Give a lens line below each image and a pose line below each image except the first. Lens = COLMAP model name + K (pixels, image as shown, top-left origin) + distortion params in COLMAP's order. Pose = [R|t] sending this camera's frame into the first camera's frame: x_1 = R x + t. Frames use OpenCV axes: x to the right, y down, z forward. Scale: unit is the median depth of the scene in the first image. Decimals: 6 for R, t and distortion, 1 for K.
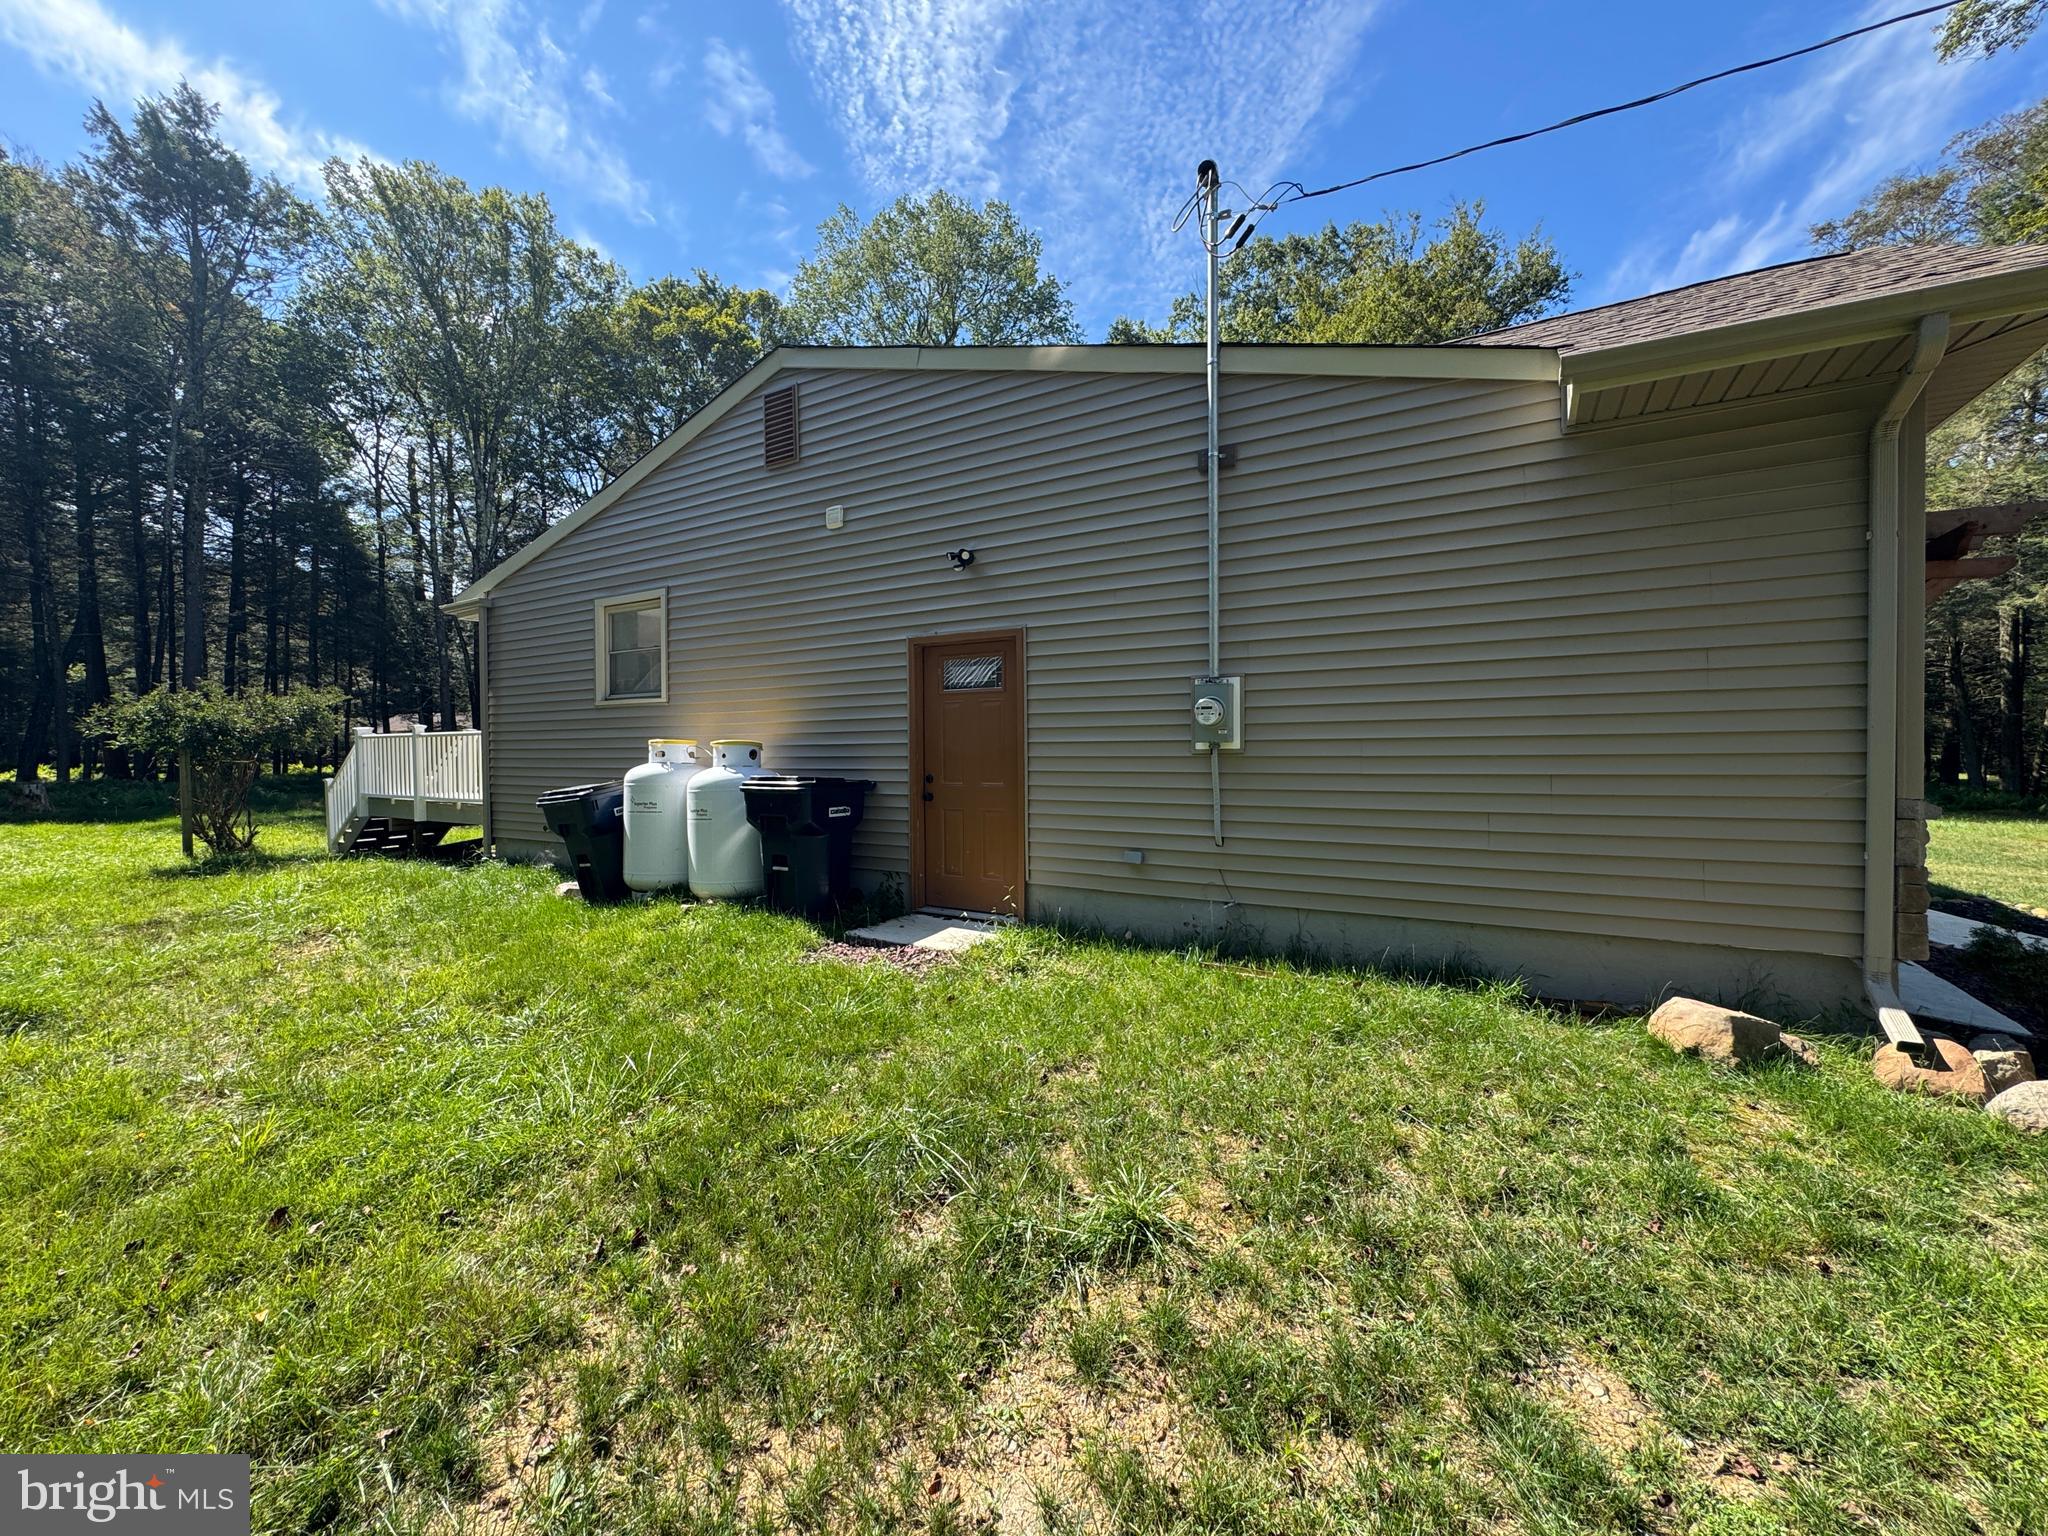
lens RADIAL K [[833.7, 0, 1032.0], [0, 833.7, 760.3], [0, 0, 1]] dist [0.001659, -0.000864]
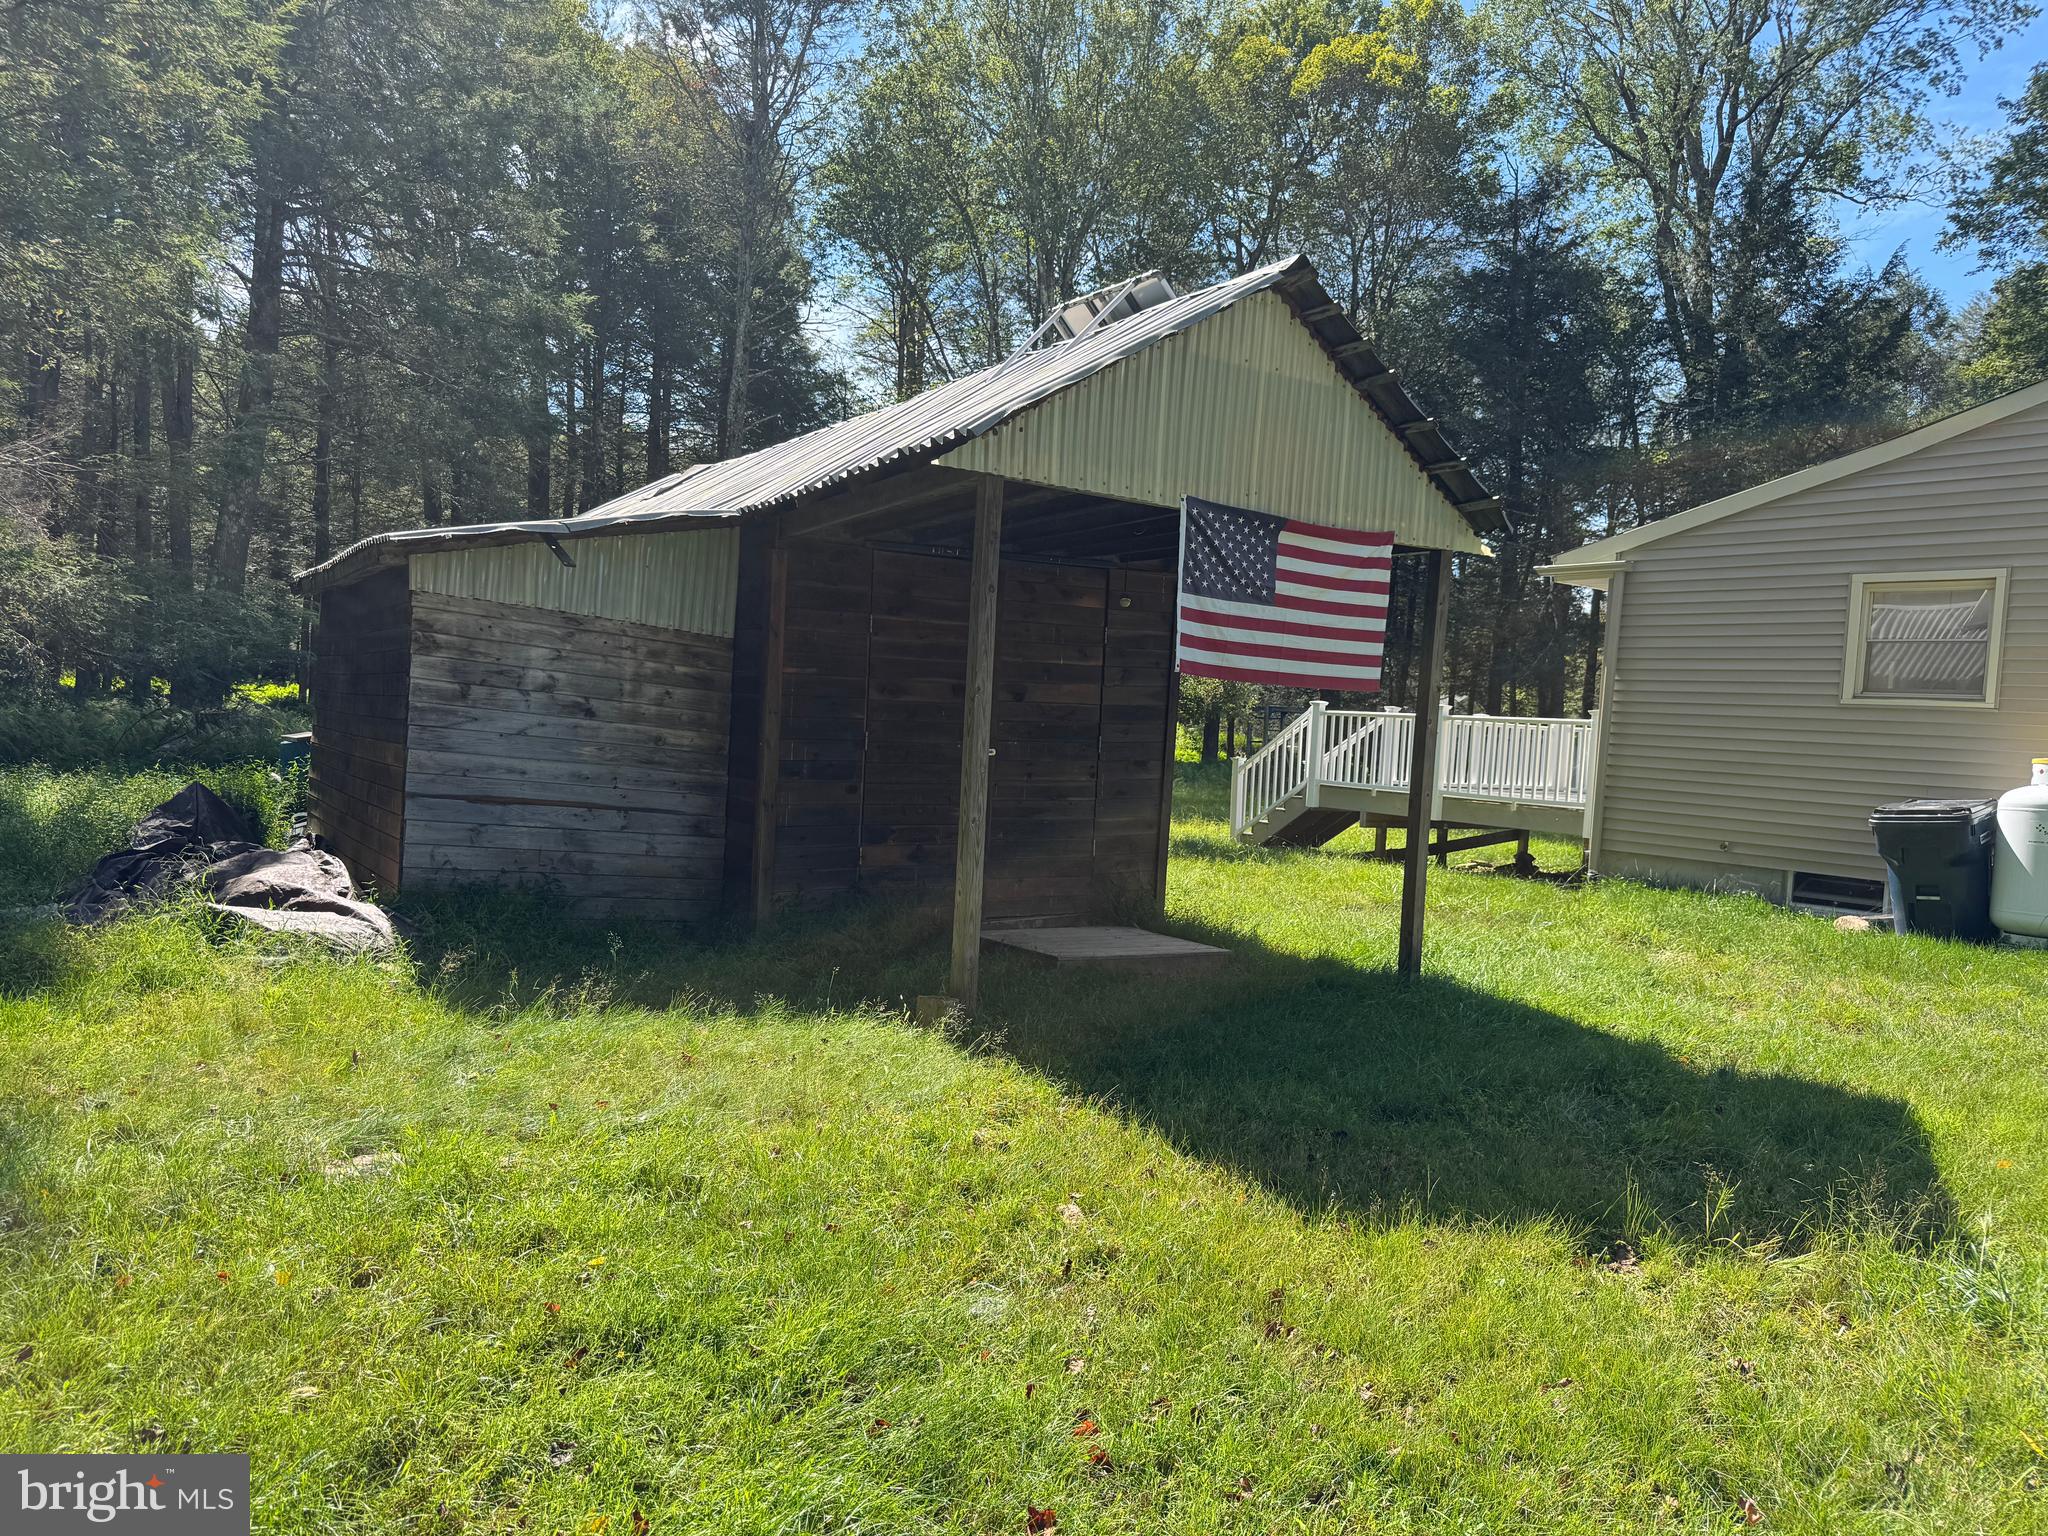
lens RADIAL K [[1485.8, 0, 1017.8], [0, 1485.8, 763.0], [0, 0, 1]] dist [0.038185, -0.026071]
pose [[0.925520, 0.072189, -0.371756, -0.789314], [-0.068772, 0.997380, 0.022460, 0.016418], [0.372403, 0.004779, 0.928059, -0.745328]]
